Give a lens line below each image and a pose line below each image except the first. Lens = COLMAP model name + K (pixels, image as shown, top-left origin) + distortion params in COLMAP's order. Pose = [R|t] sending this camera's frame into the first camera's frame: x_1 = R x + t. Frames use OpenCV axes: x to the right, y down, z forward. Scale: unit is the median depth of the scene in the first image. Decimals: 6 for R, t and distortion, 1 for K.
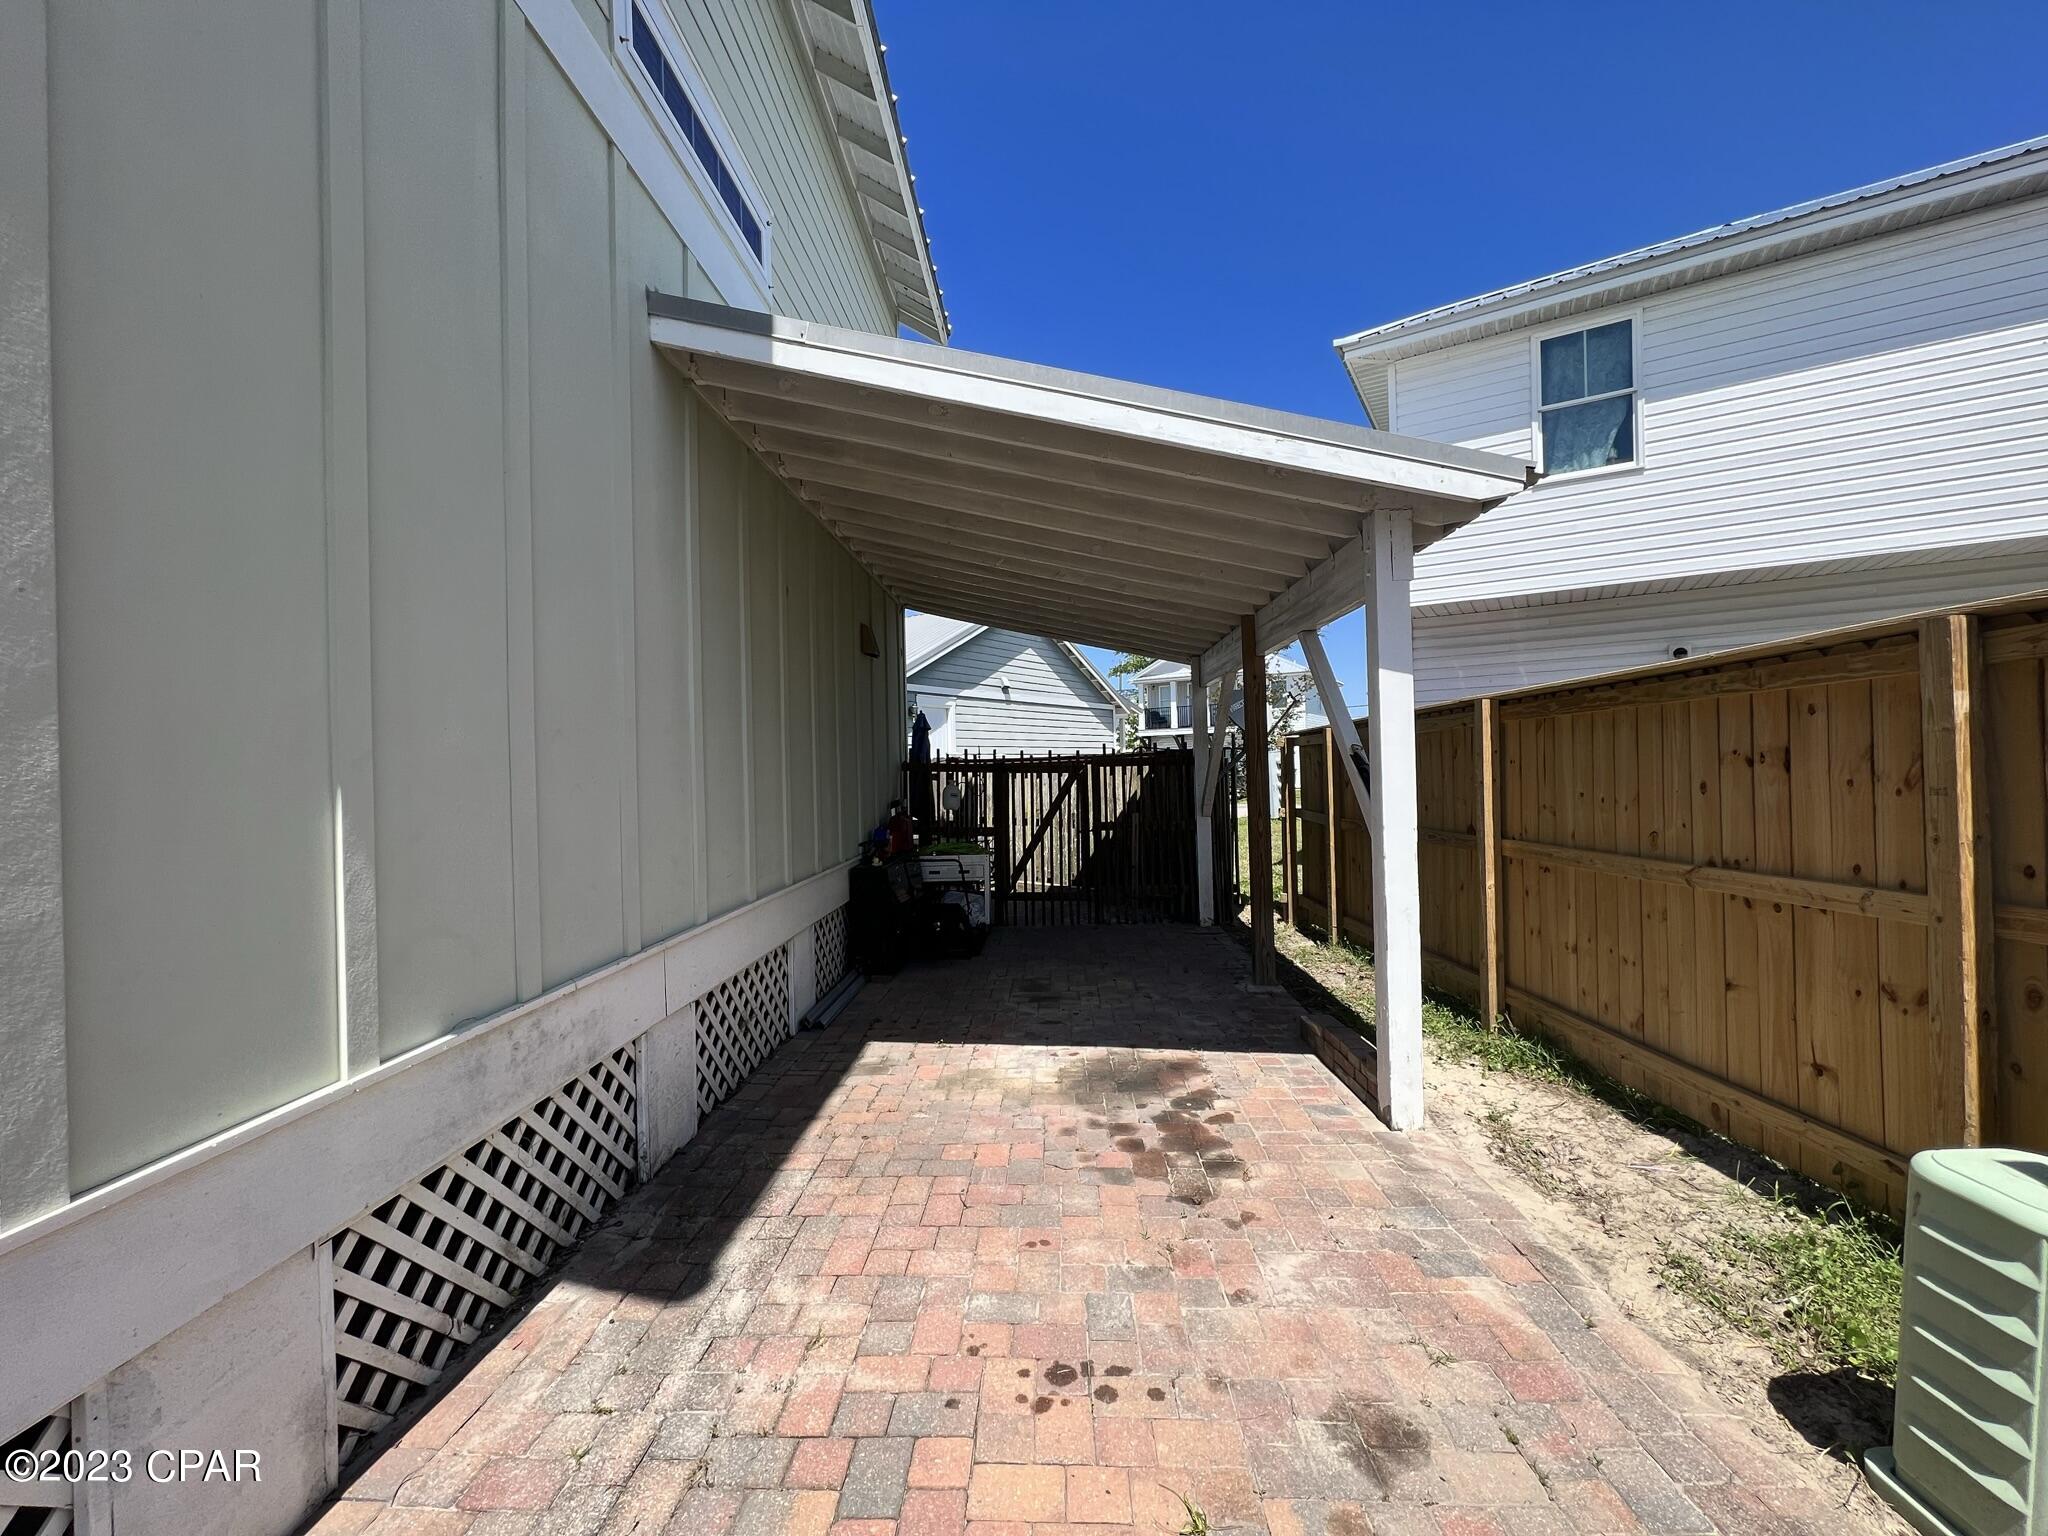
lens RADIAL K [[819.6, 0, 1029.0], [0, 819.6, 769.6], [0, 0, 1]] dist [-0.003735, 0.000714]
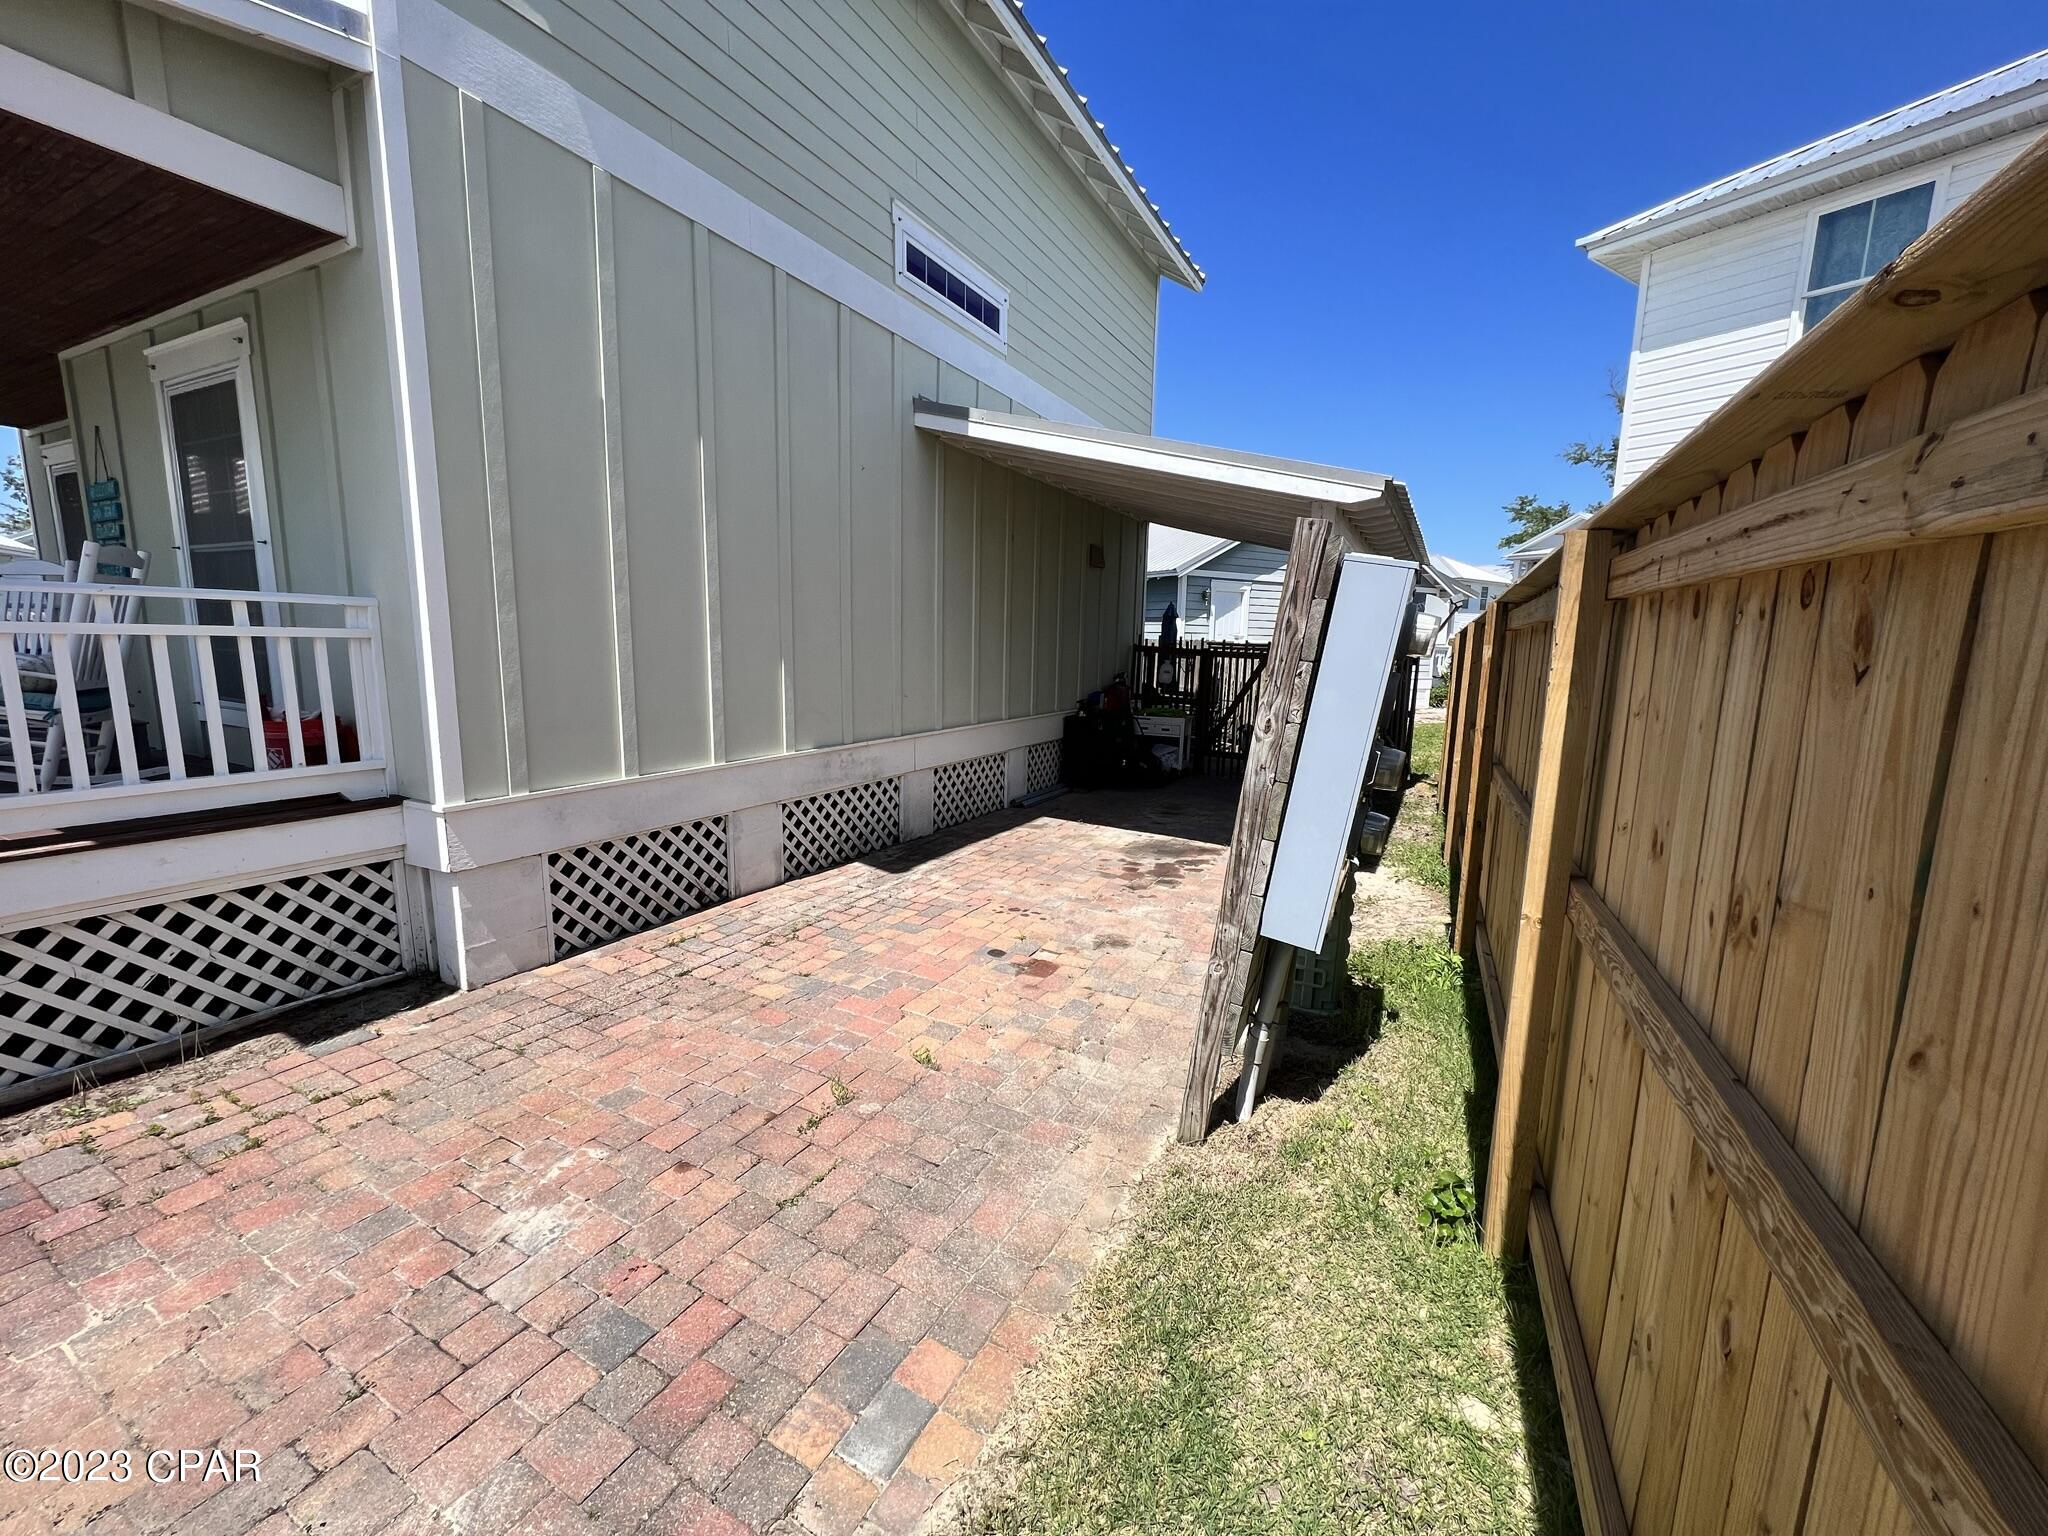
lens RADIAL K [[819.6, 0, 1026.5], [0, 819.6, 770.6], [0, 0, 1]] dist [-0.003735, 0.000714]
pose [[0.901054, 0.110162, -0.419483, 0.570805], [-0.042865, 0.985088, 0.166624, -0.045954], [0.431583, -0.132156, 0.892340, -0.608616]]
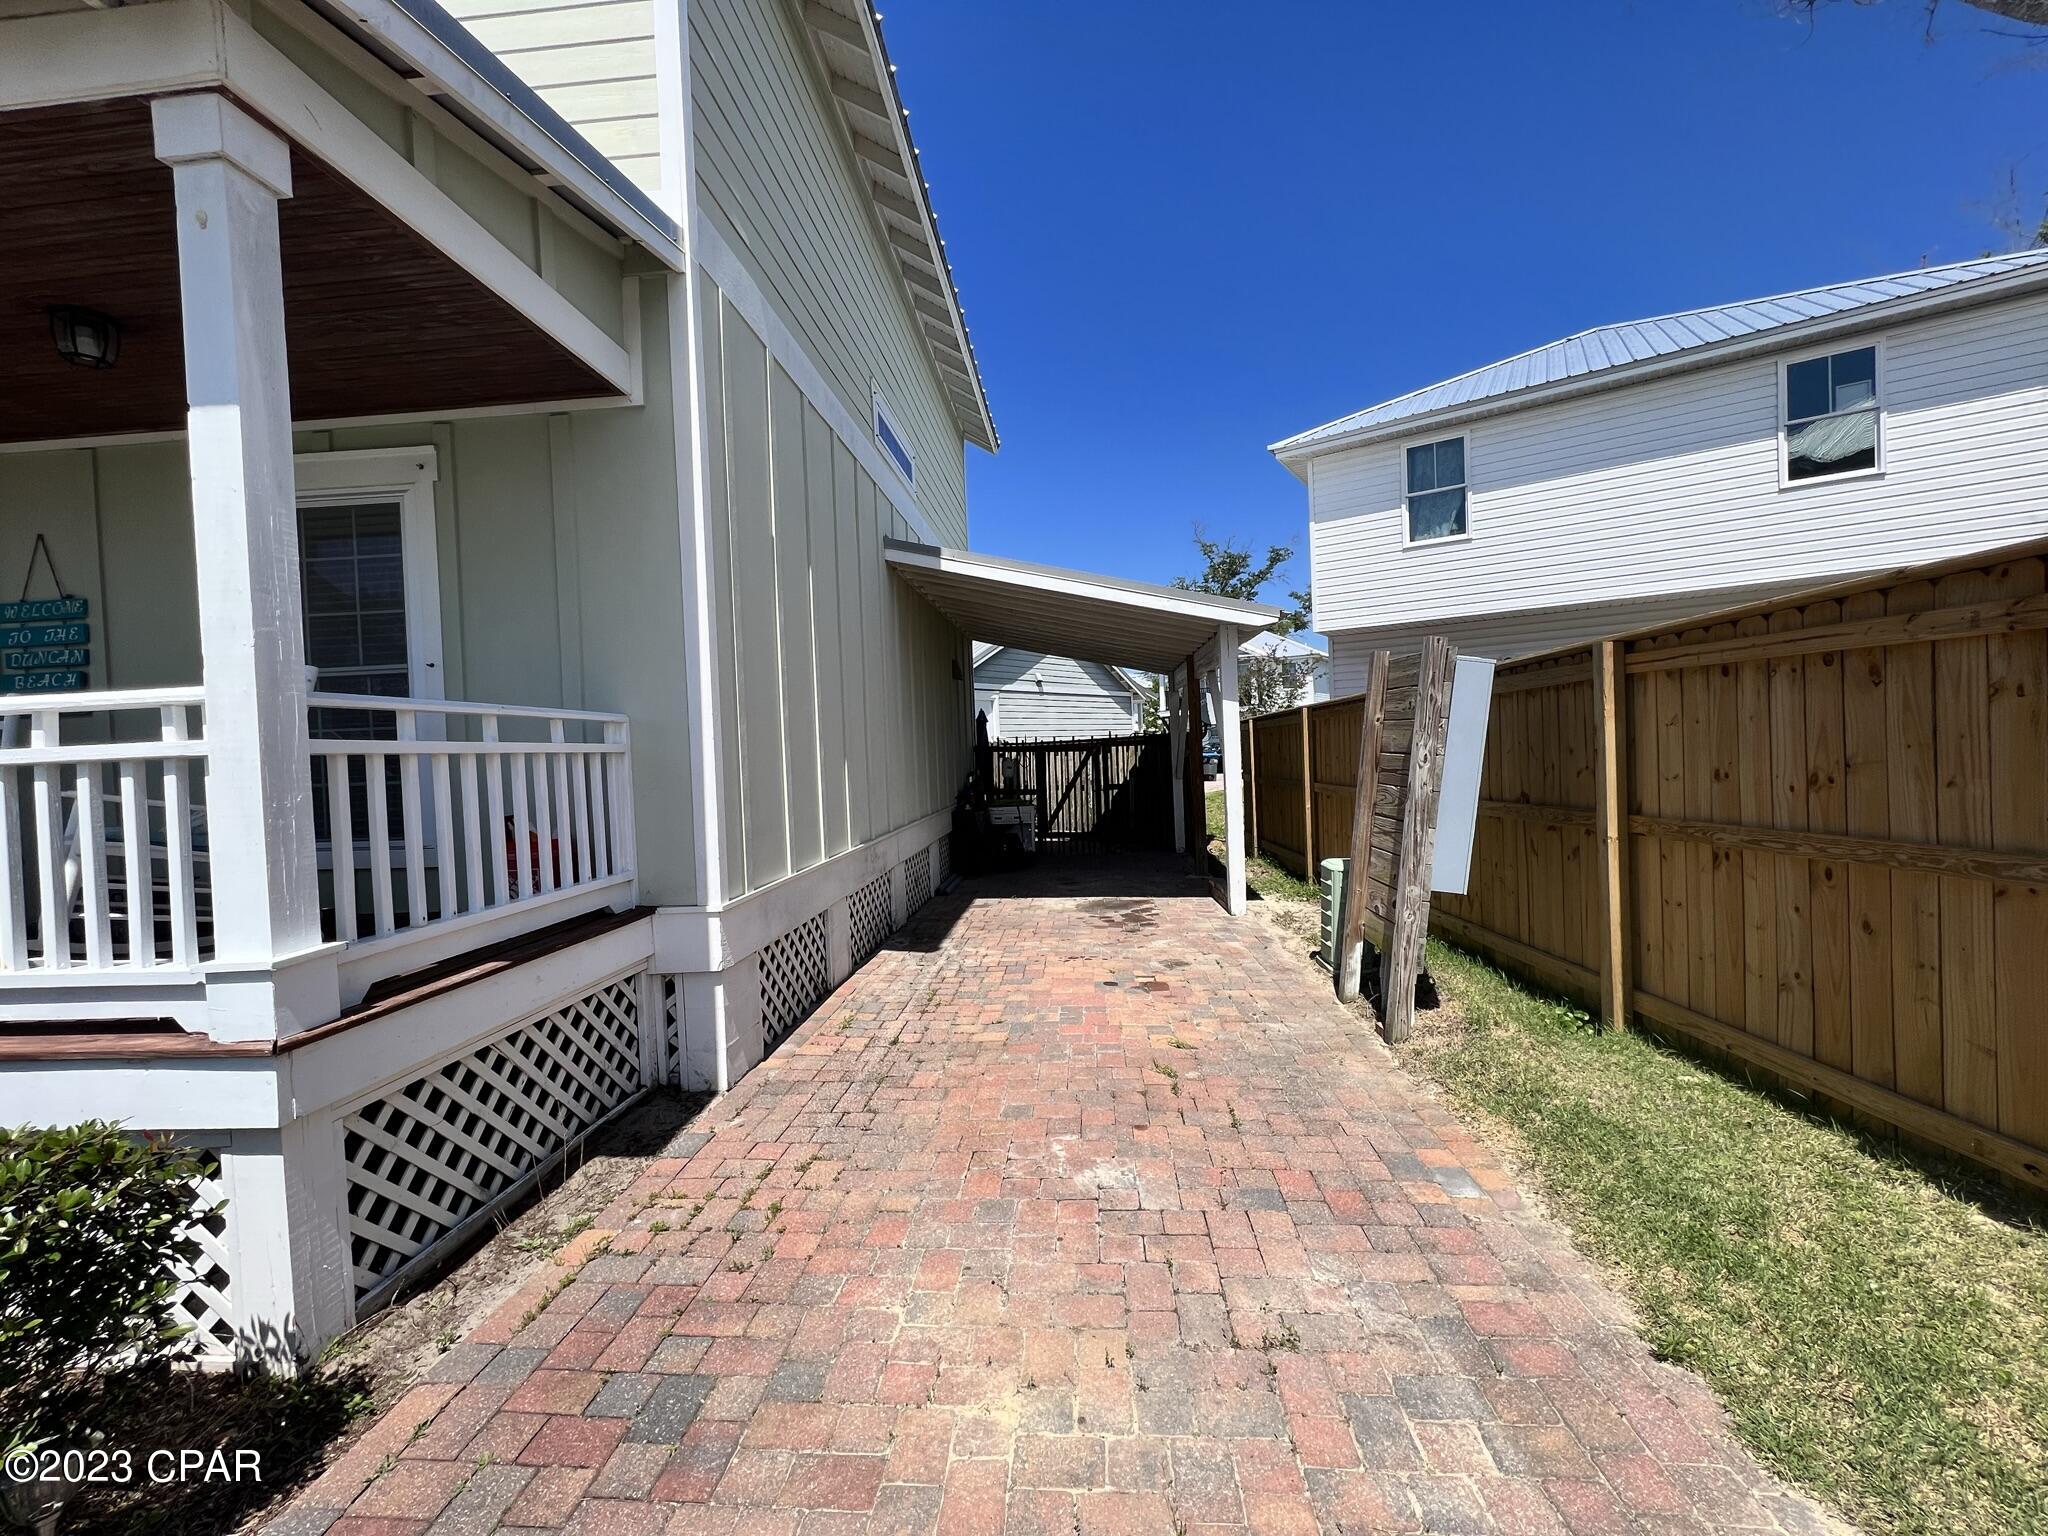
lens RADIAL K [[819.6, 0, 1027.8], [0, 819.6, 769.4], [0, 0, 1]] dist [-0.003735, 0.000714]
pose [[0.999093, -0.016214, -0.039376, 0.001628], [0.017182, 0.999555, 0.024395, -0.002394], [0.038963, -0.025050, 0.998927, -1.025014]]
